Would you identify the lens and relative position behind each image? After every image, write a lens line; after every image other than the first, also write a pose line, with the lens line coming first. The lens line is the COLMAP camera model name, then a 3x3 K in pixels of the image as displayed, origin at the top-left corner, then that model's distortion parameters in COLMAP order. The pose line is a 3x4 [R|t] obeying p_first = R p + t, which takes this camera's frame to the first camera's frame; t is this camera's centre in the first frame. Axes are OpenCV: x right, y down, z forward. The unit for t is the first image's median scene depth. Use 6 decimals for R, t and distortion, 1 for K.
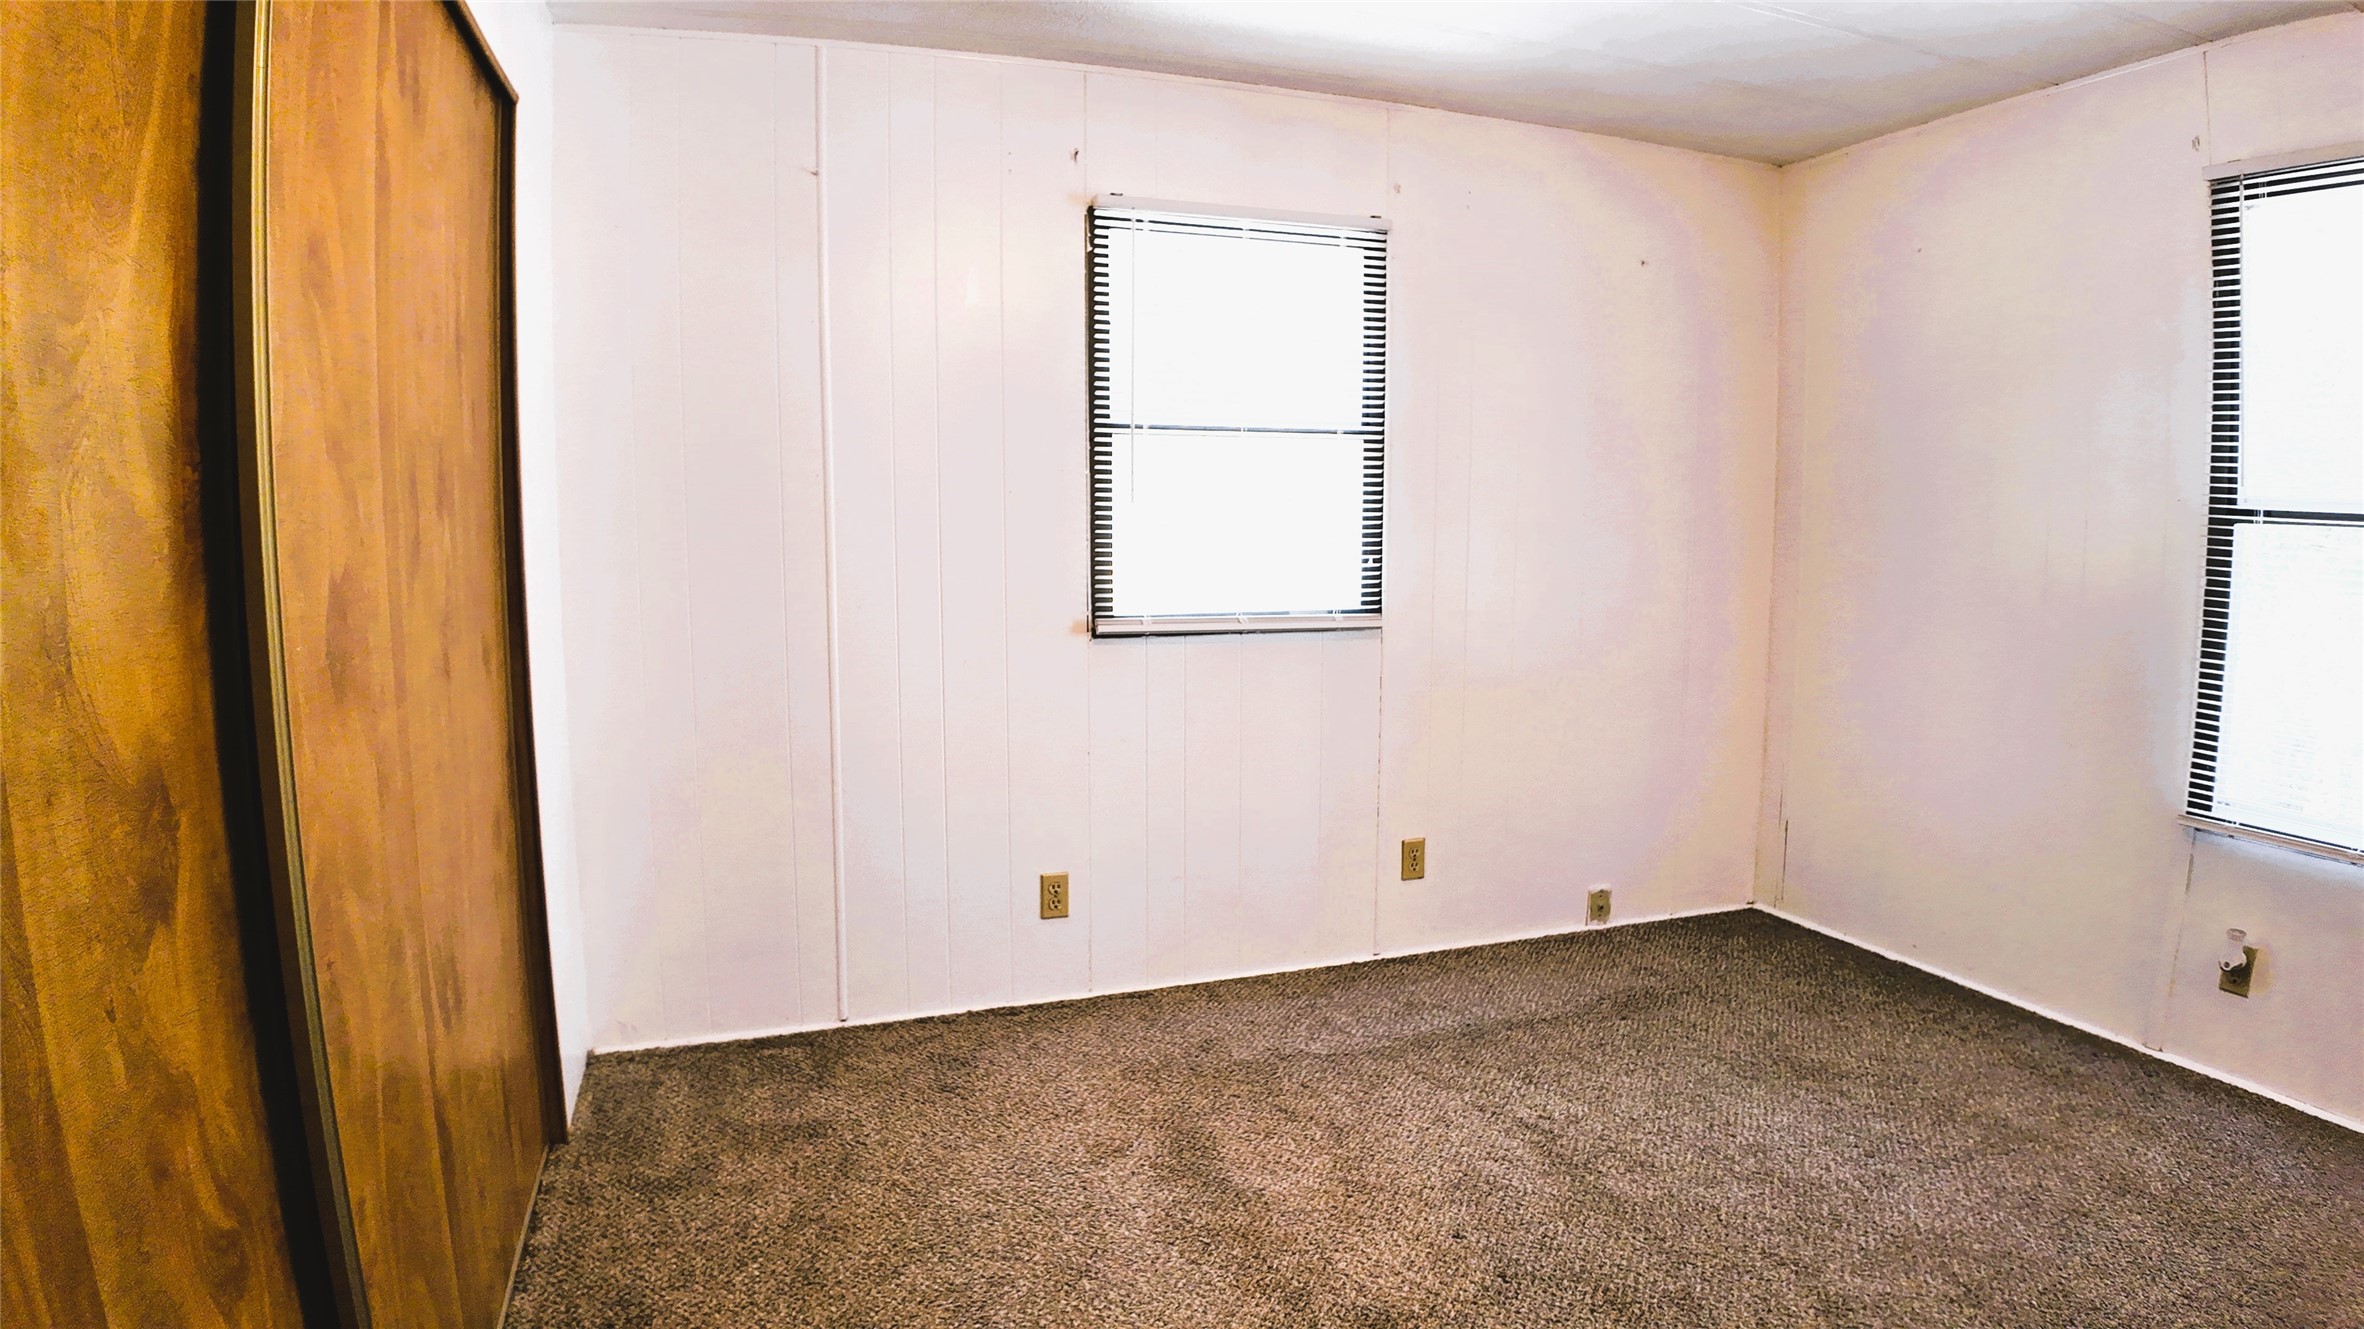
lens RADIAL K [[1258.9, 0, 1186.9], [0, 1258.9, 669.8], [0, 0, 1]] dist [-0.109386, -0.005733]
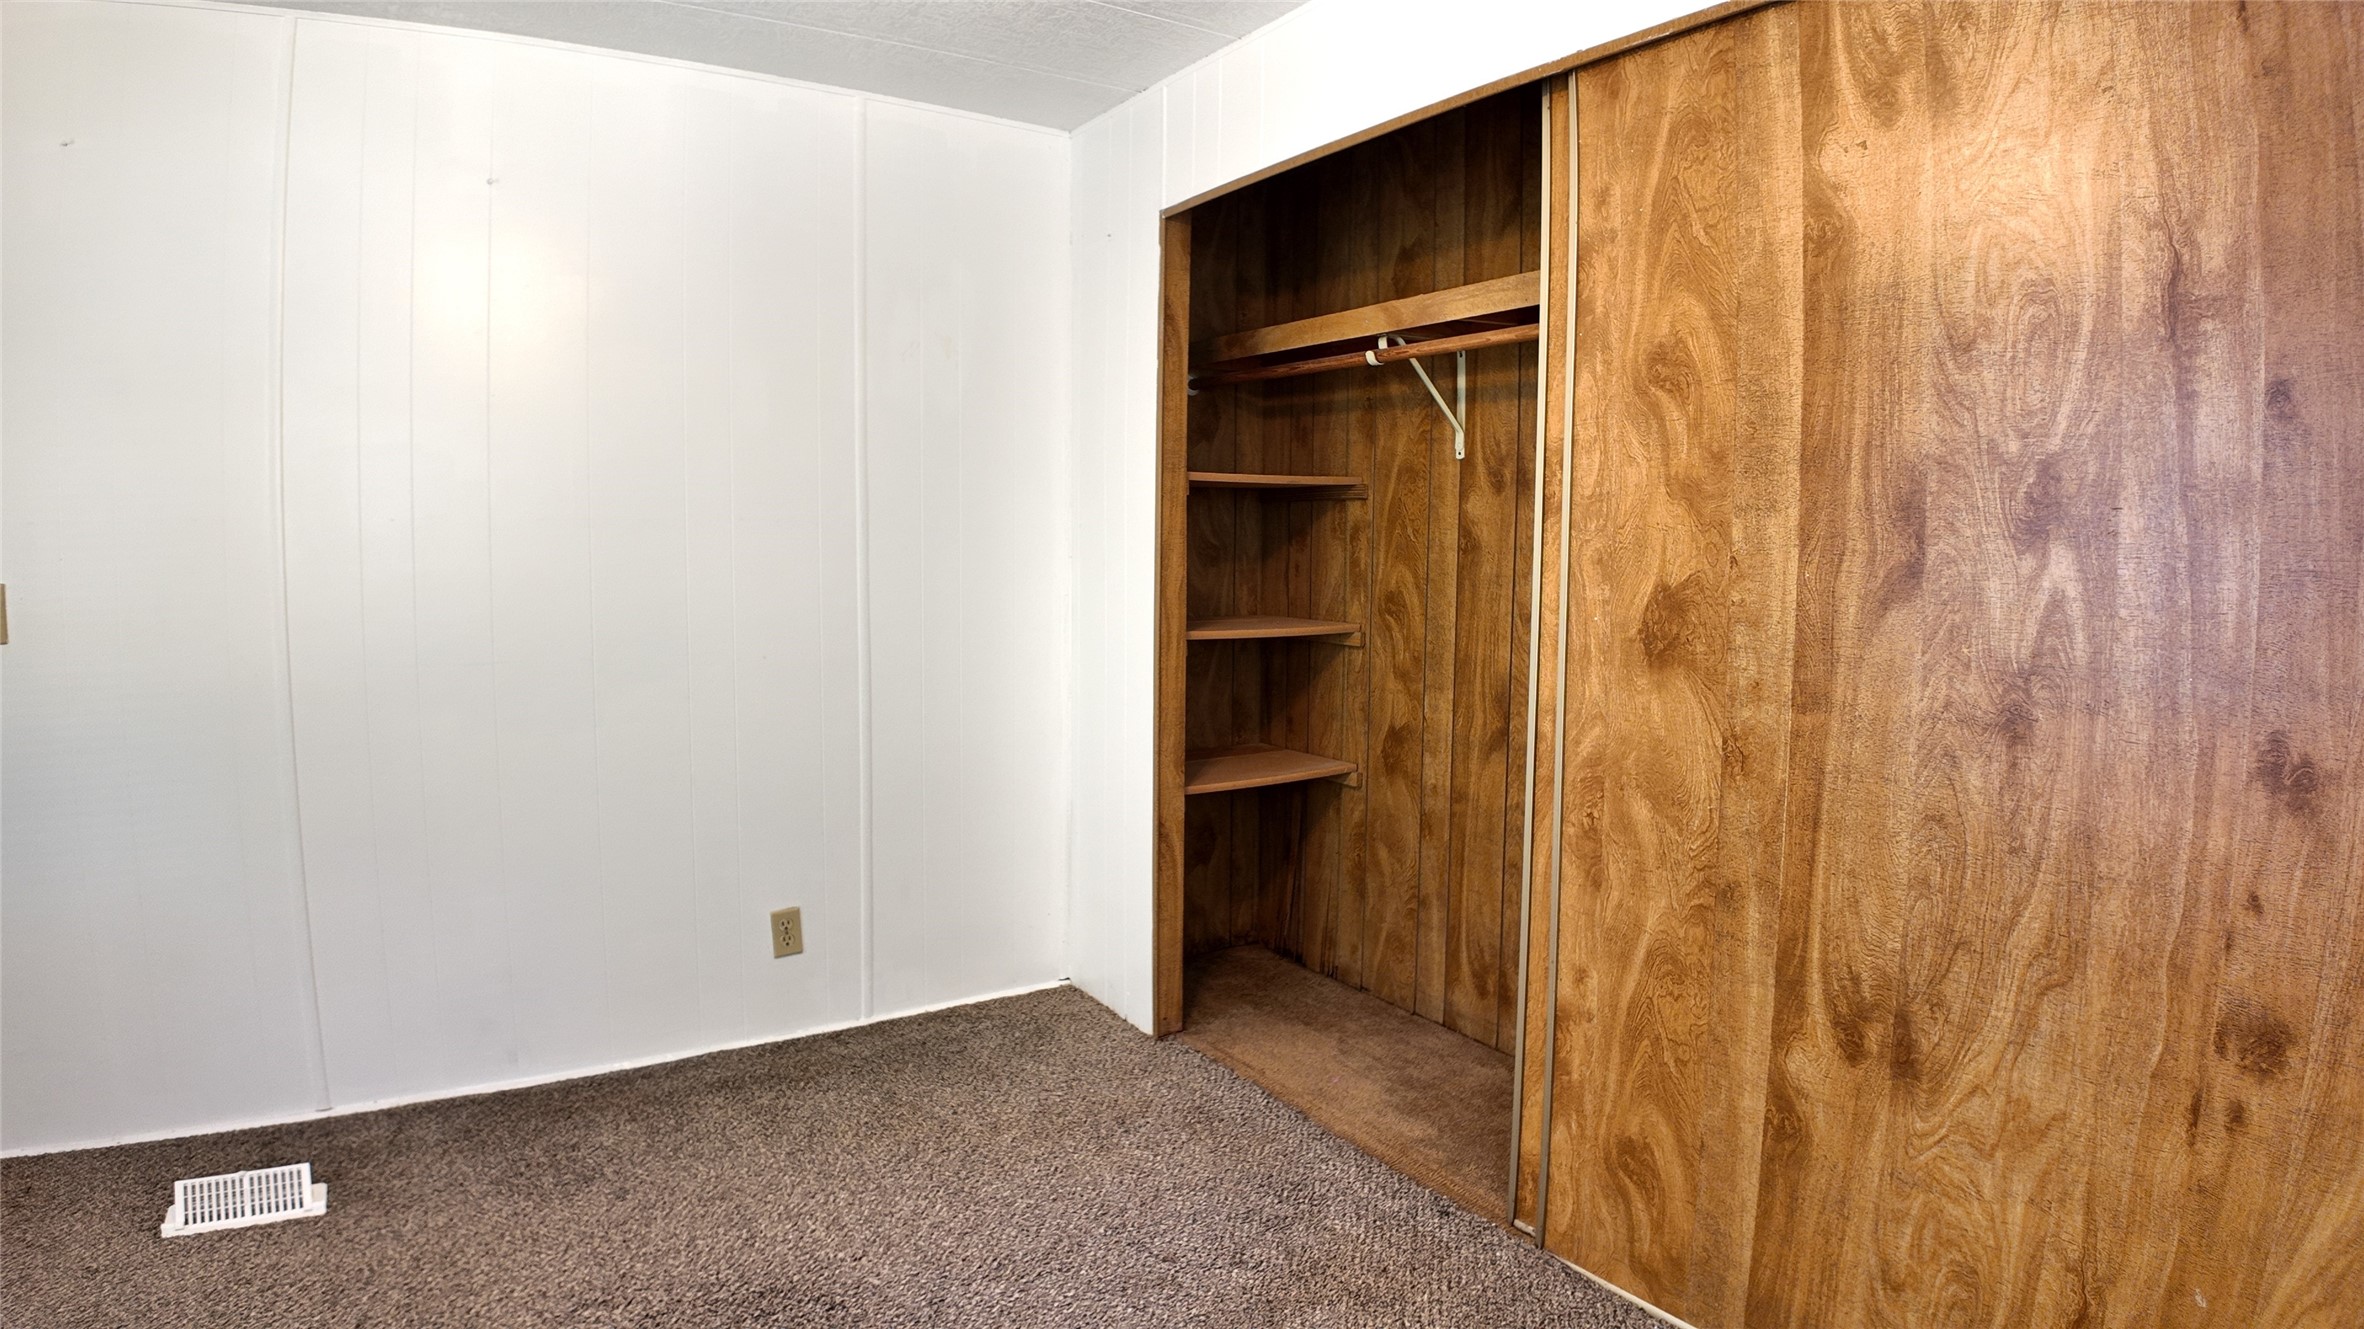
lens RADIAL K [[1258.9, 0, 1174.9], [0, 1258.9, 663.9], [0, 0, 1]] dist [-0.109386, -0.005733]
pose [[-0.973051, 0.017178, -0.229951, 0.091434], [-0.034135, 0.975504, 0.217318, -0.128015], [0.228051, 0.219311, -0.948628, 1.032625]]
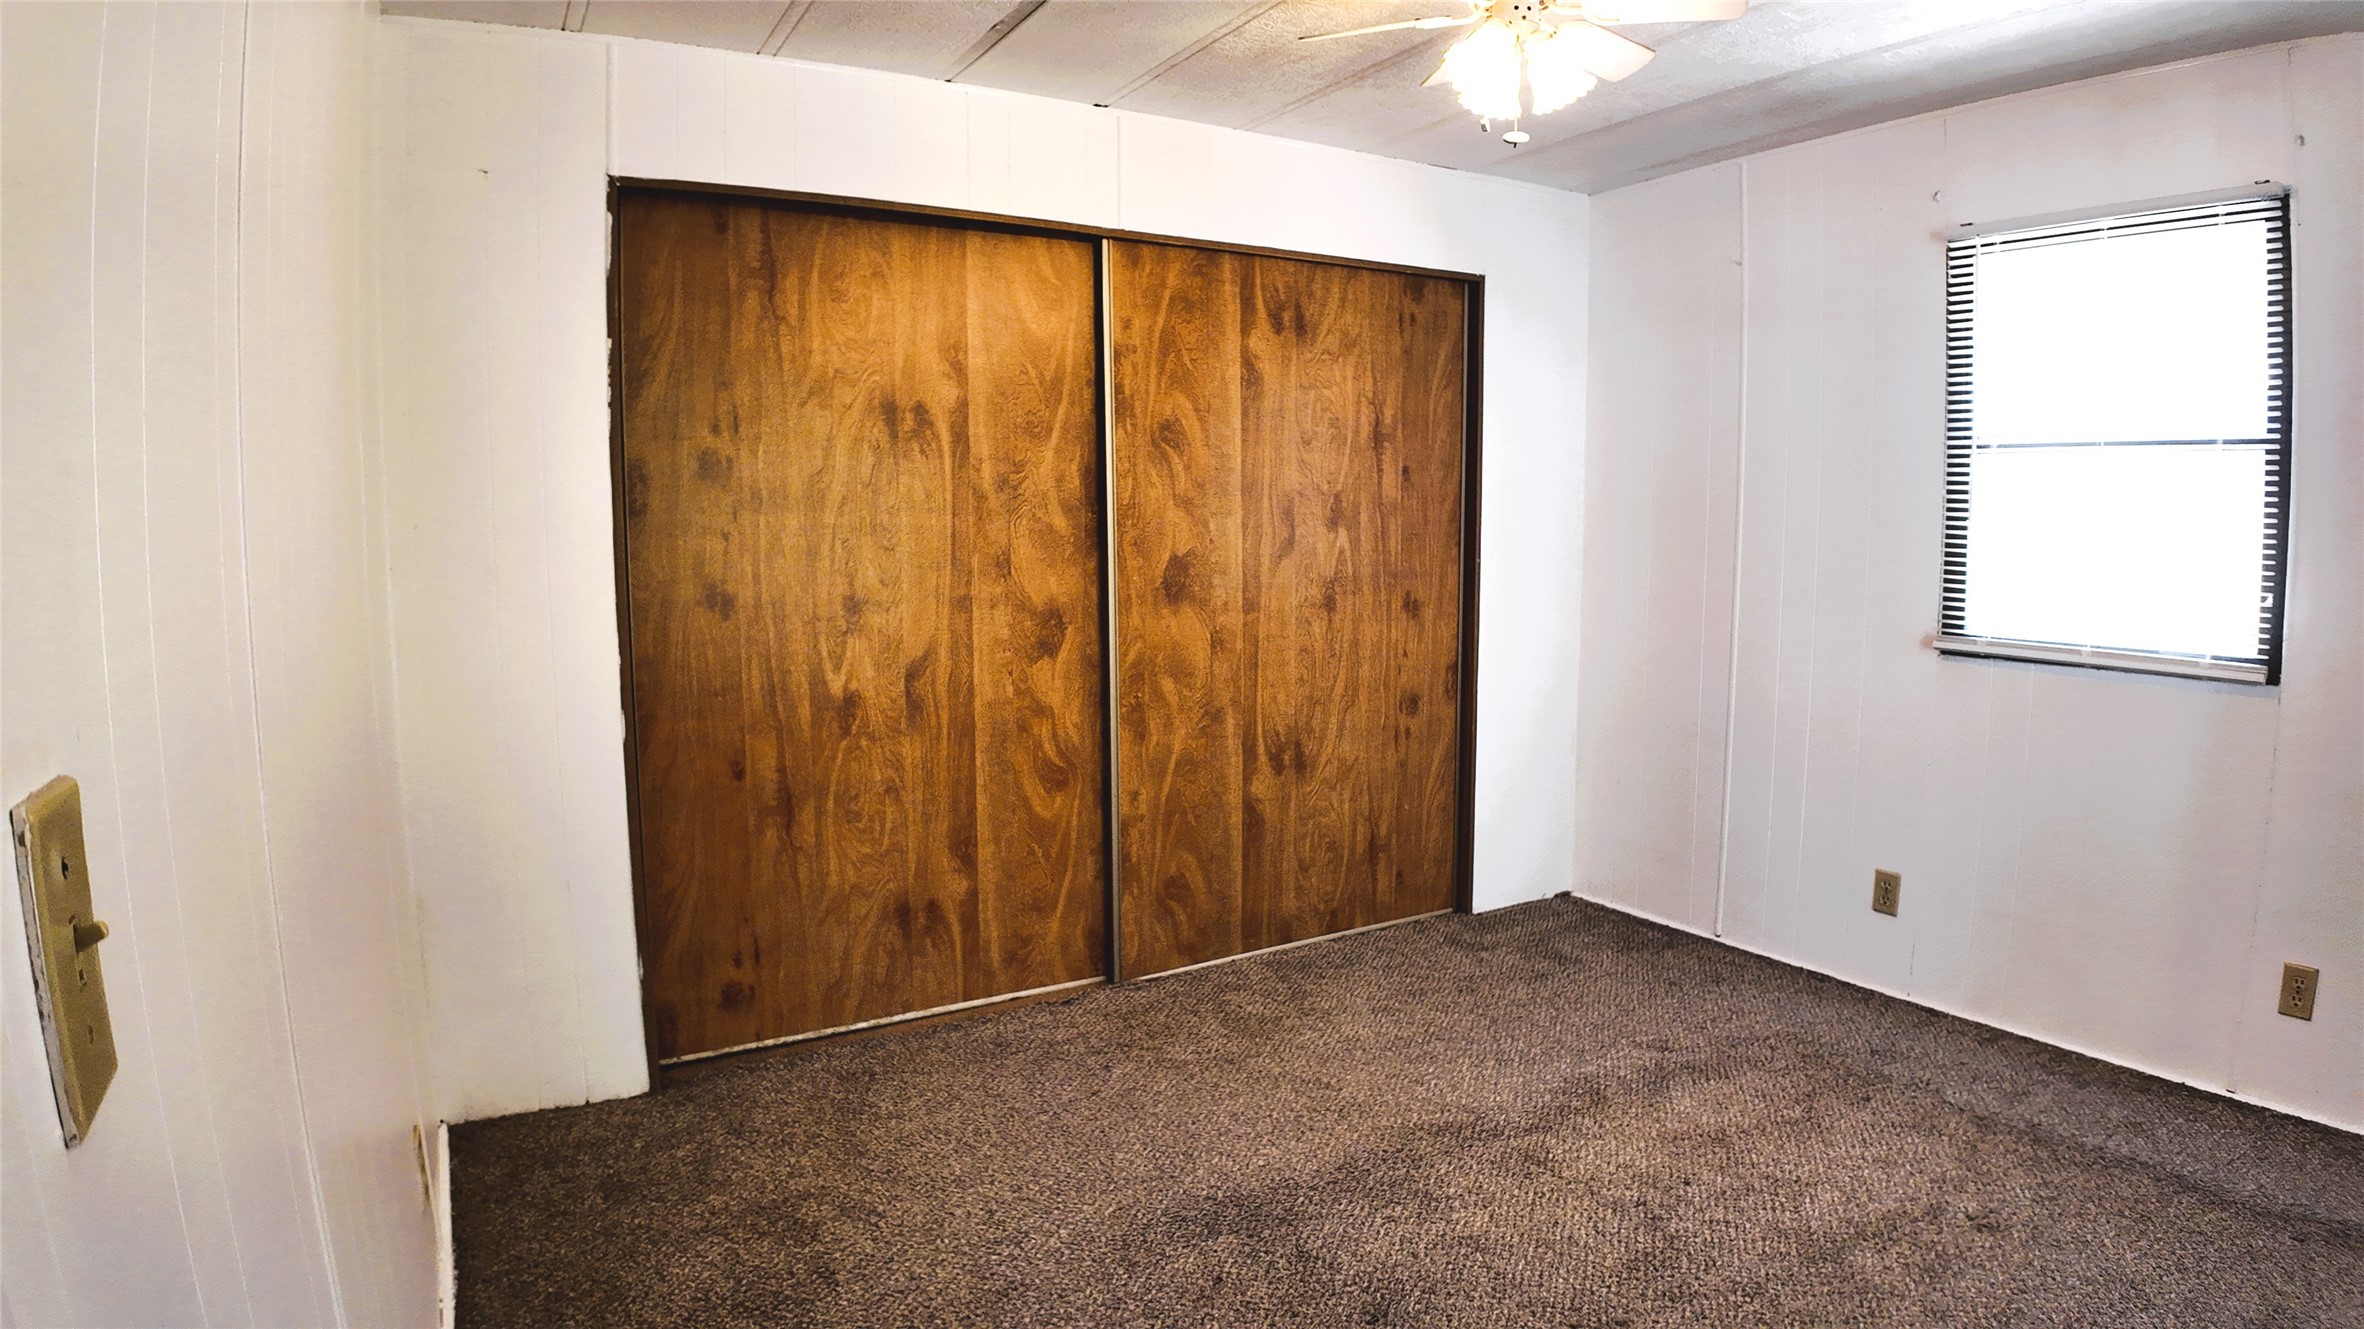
lens RADIAL K [[1258.9, 0, 1166.3], [0, 1258.9, 667.3], [0, 0, 1]] dist [-0.109386, -0.005733]
pose [[0.179872, 0.108674, -0.977669, 0.878416], [-0.114625, 0.989424, 0.088892, -0.032907], [0.976989, 0.096077, 0.190426, 0.218201]]
